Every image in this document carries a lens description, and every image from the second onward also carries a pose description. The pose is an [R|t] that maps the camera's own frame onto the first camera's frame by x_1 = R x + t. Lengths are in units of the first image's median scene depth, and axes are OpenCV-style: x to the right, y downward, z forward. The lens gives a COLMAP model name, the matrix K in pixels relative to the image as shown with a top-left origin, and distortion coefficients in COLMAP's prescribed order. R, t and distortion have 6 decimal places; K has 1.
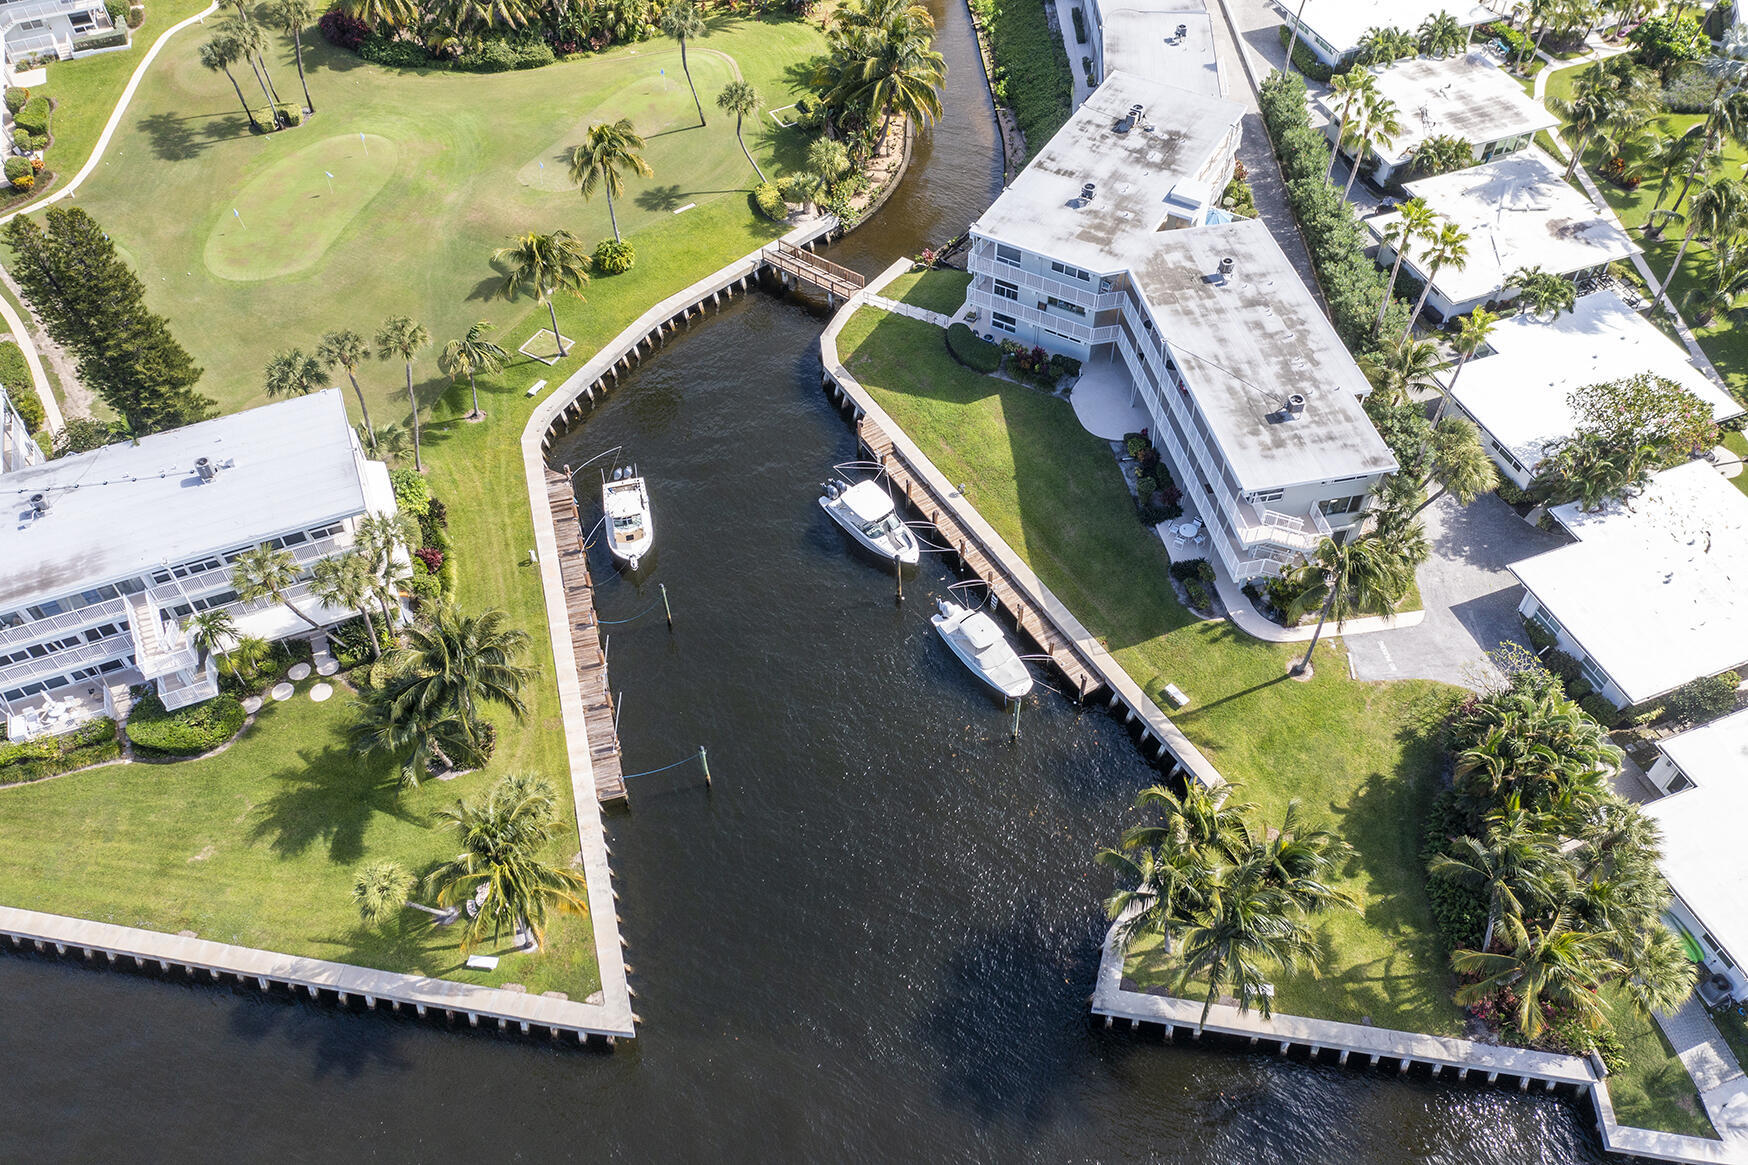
lens RADIAL K [[1356.9, 0, 874.0], [0, 1356.9, 582.5], [0, 0, 1]] dist [-0.013092, 0.006459]
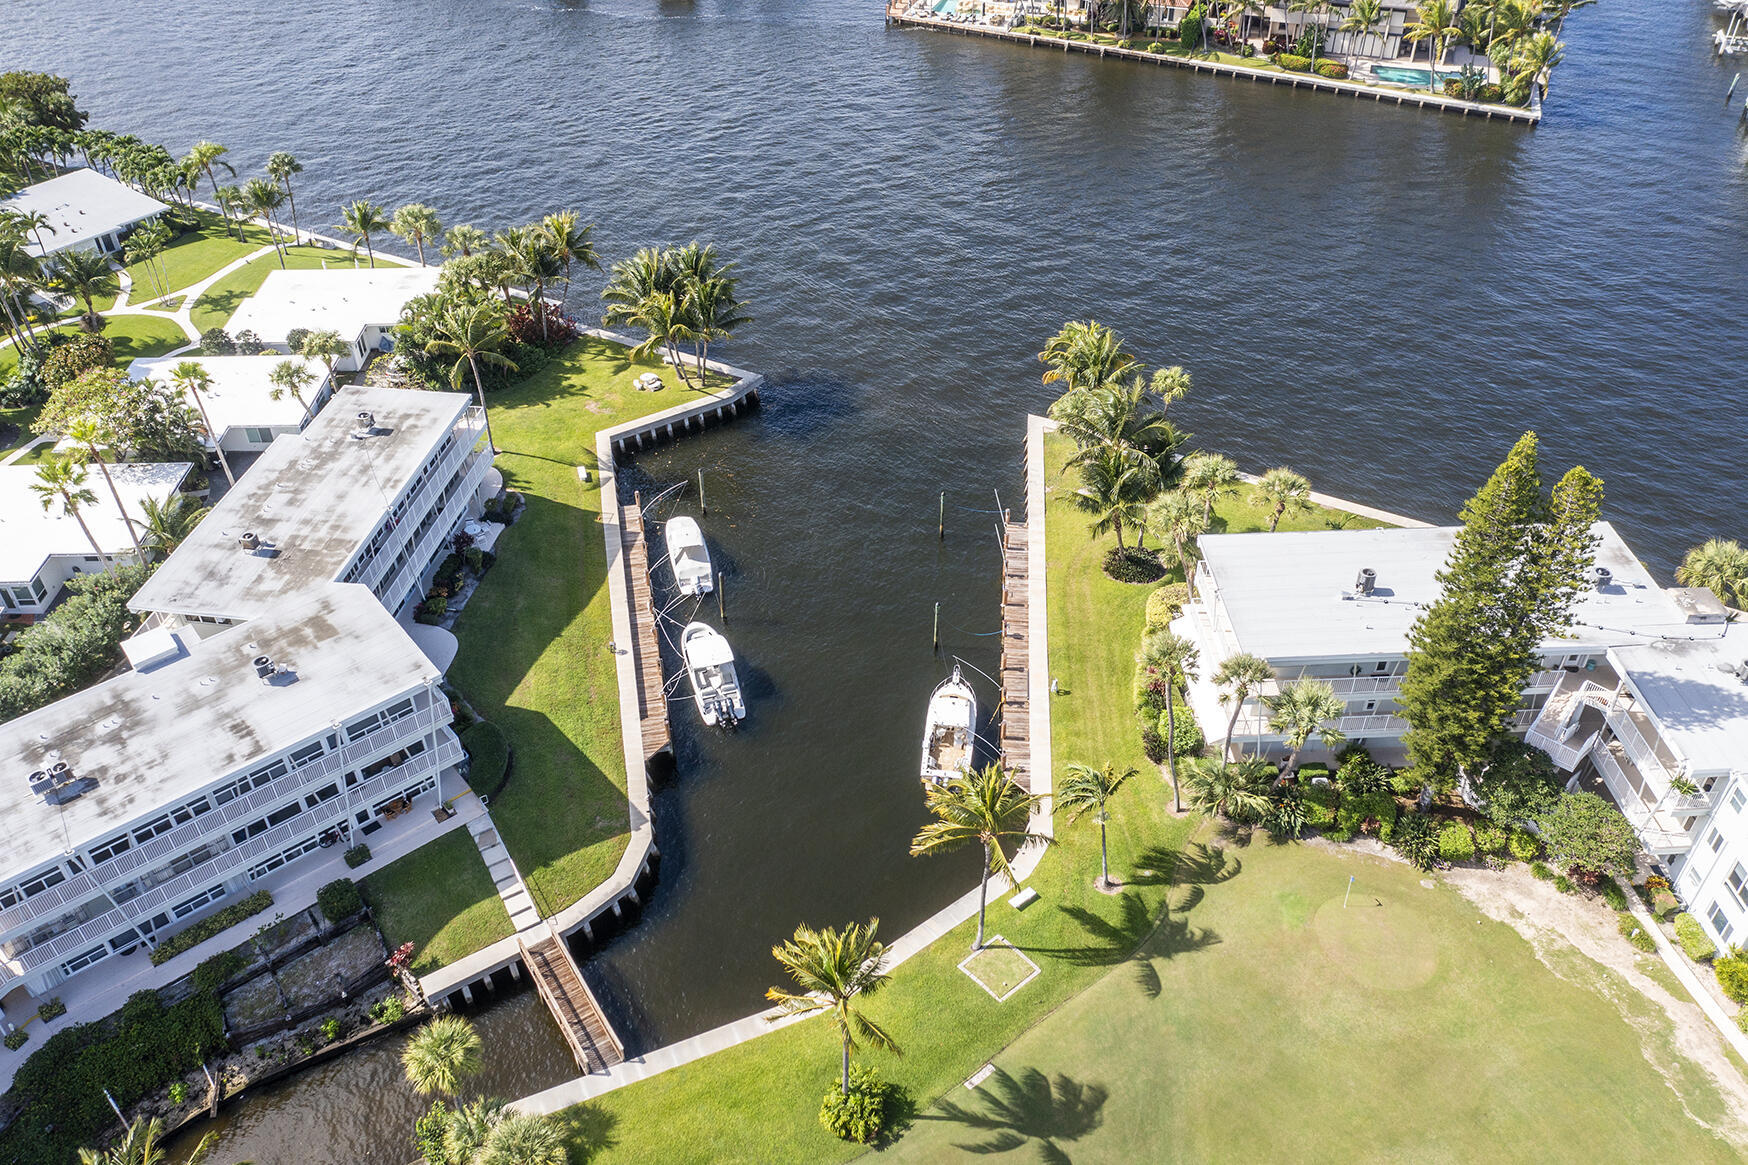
lens RADIAL K [[1380.6, 0, 874.0], [0, 1380.6, 582.5], [0, 0, 1]] dist [-0.047057, 0.000616]
pose [[-0.940011, -0.191964, 0.282008, -0.380651], [0.274271, 0.066317, 0.959363, -0.968844], [-0.202865, 0.979159, -0.009688, 0.932798]]
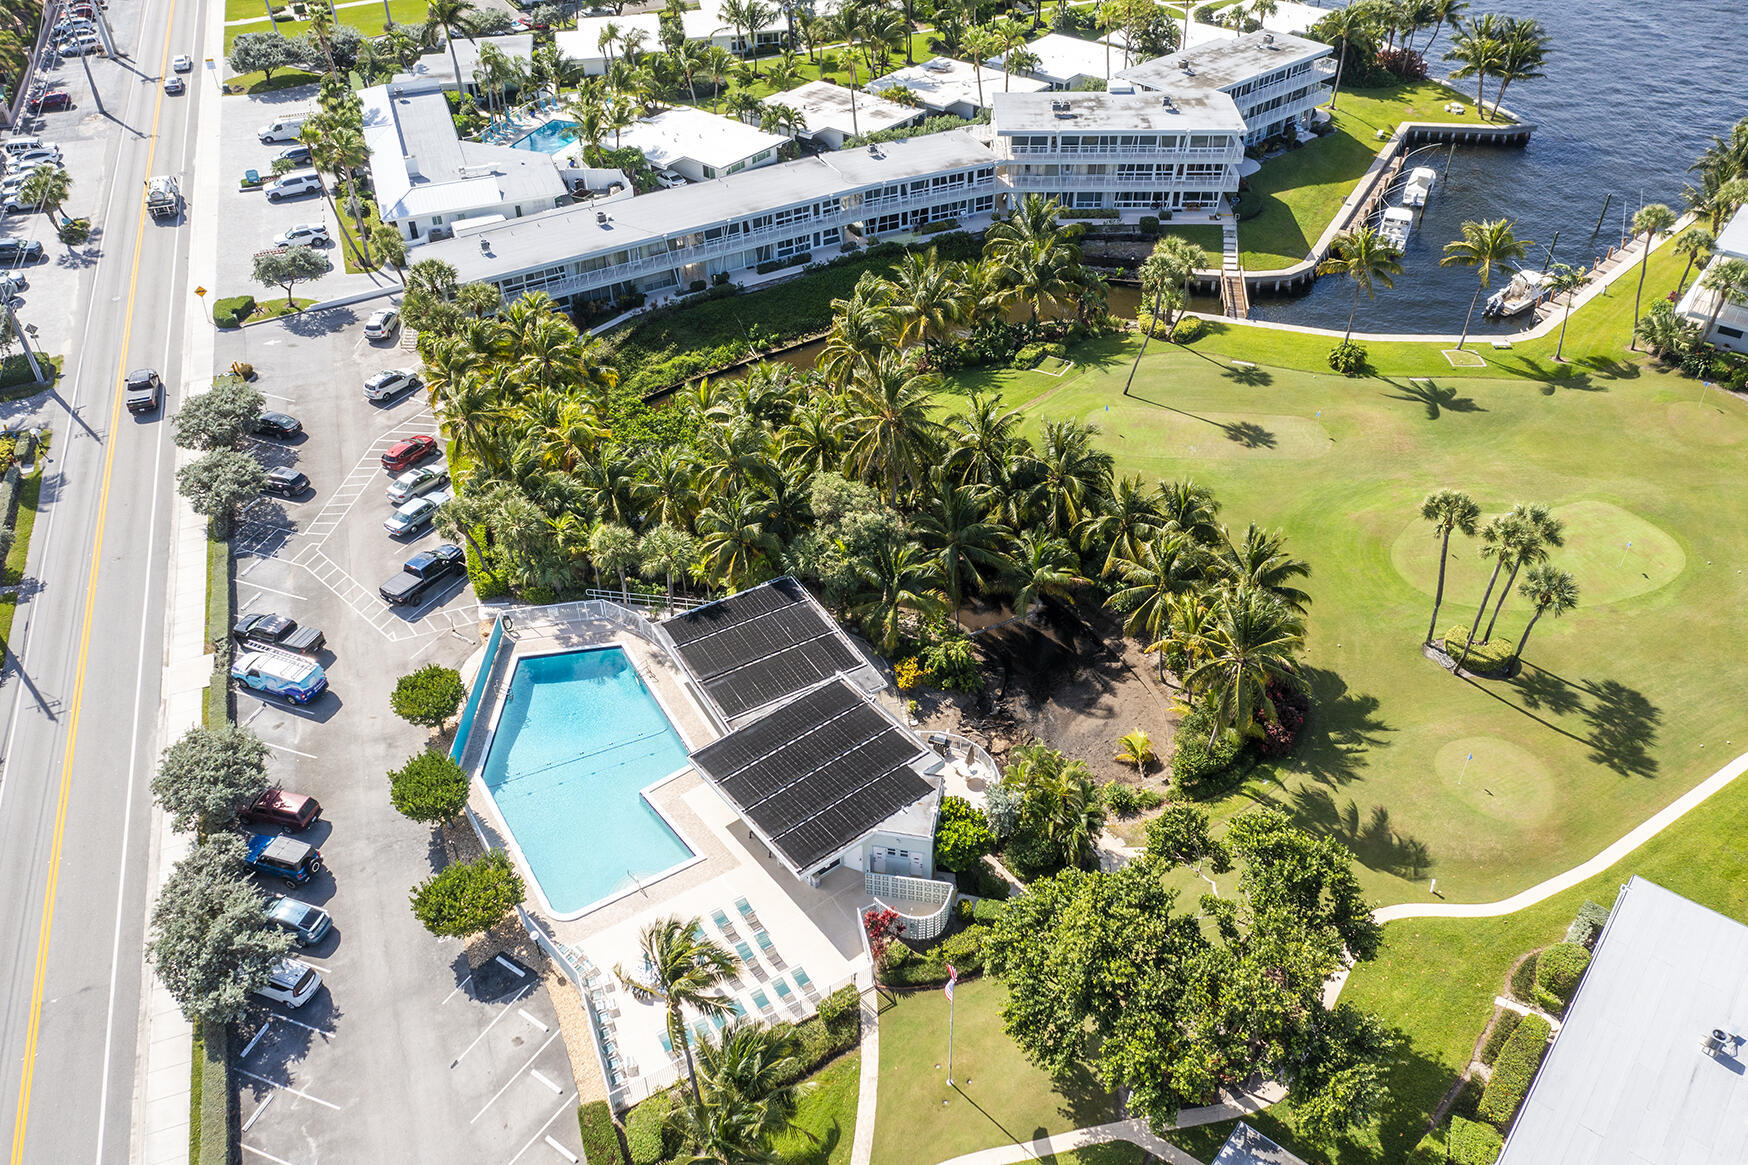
lens RADIAL K [[1356.9, 0, 874.0], [0, 1356.9, 582.5], [0, 0, 1]] dist [-0.013092, 0.006459]
pose [[-0.483230, -0.527378, 0.698828, -1.024850], [0.681017, 0.275191, 0.678590, -1.412023], [-0.550185, 0.803830, 0.226173, 1.315739]]
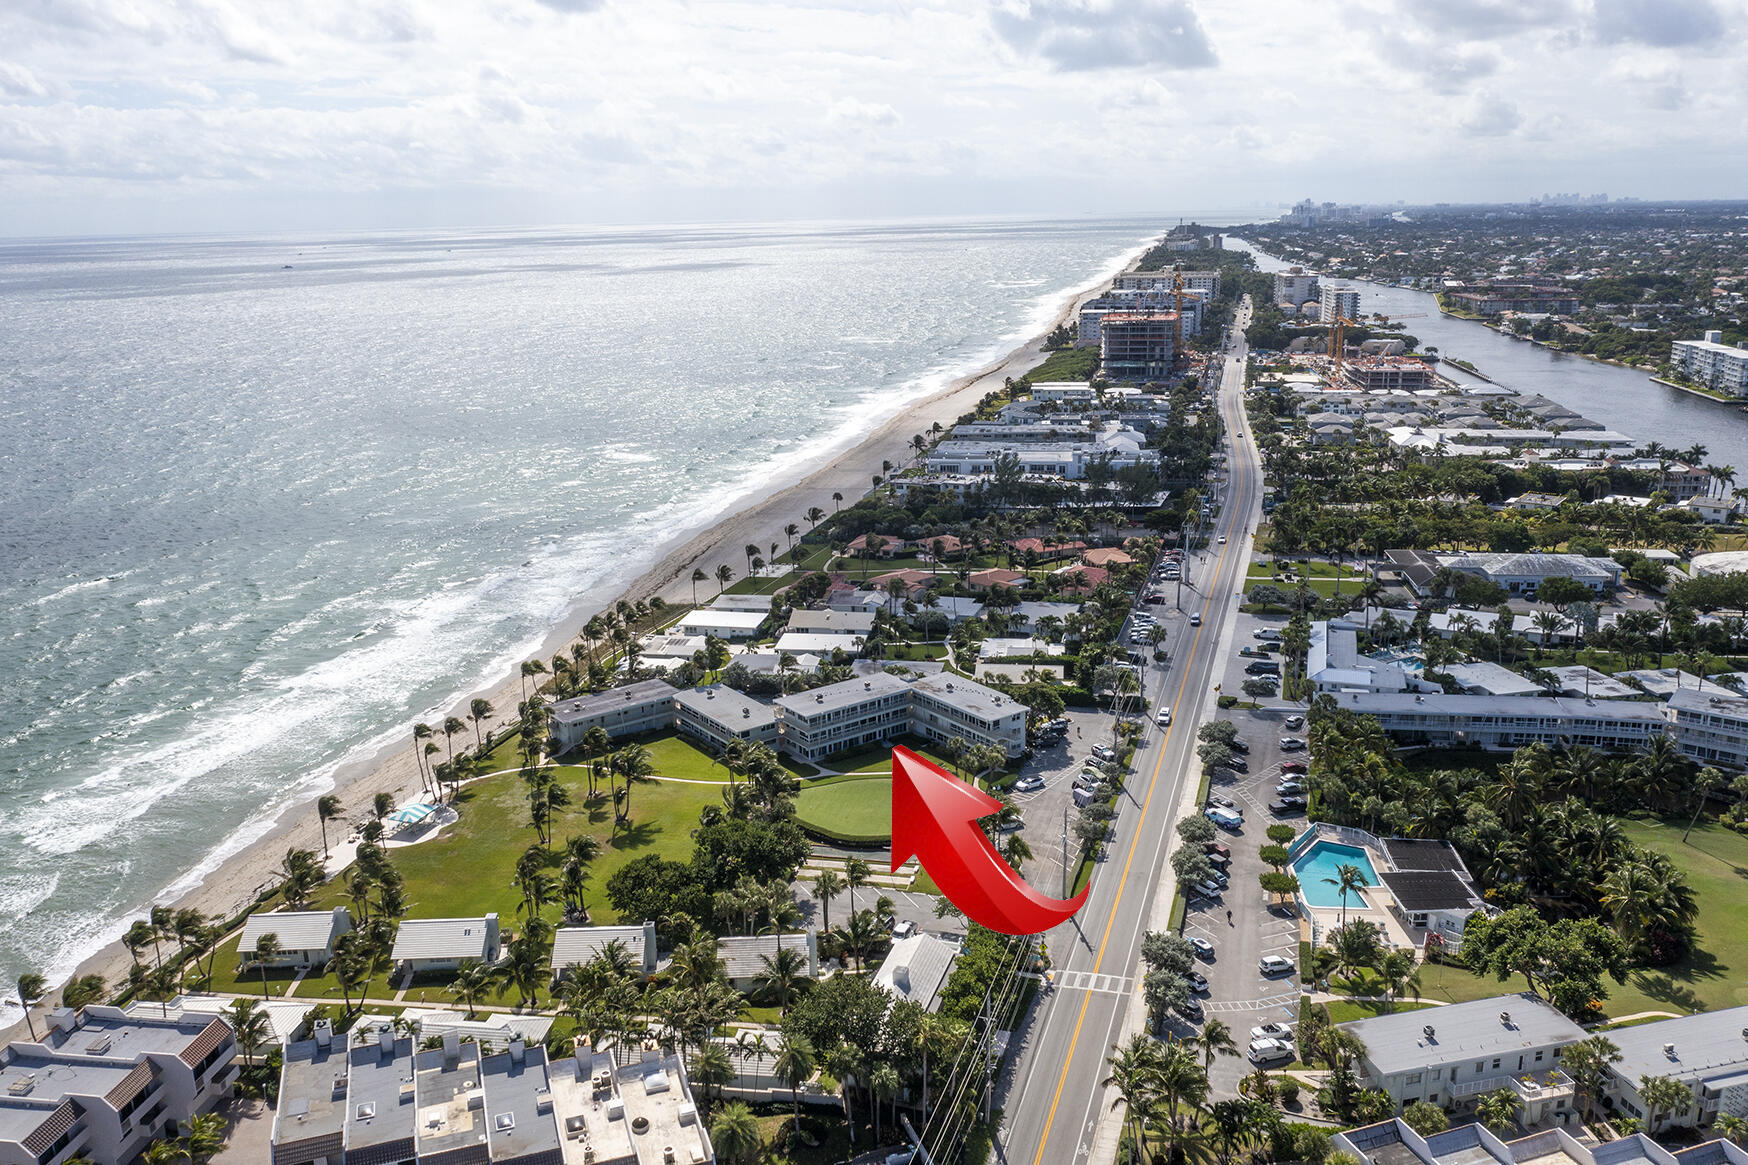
lens RADIAL K [[1356.9, 0, 874.0], [0, 1356.9, 582.5], [0, 0, 1]] dist [-0.013092, 0.006459]
pose [[0.159736, -0.242601, 0.956885, -2.433353], [0.763077, 0.645292, 0.036219, -1.843212], [-0.626257, 0.724392, 0.288199, 1.215564]]
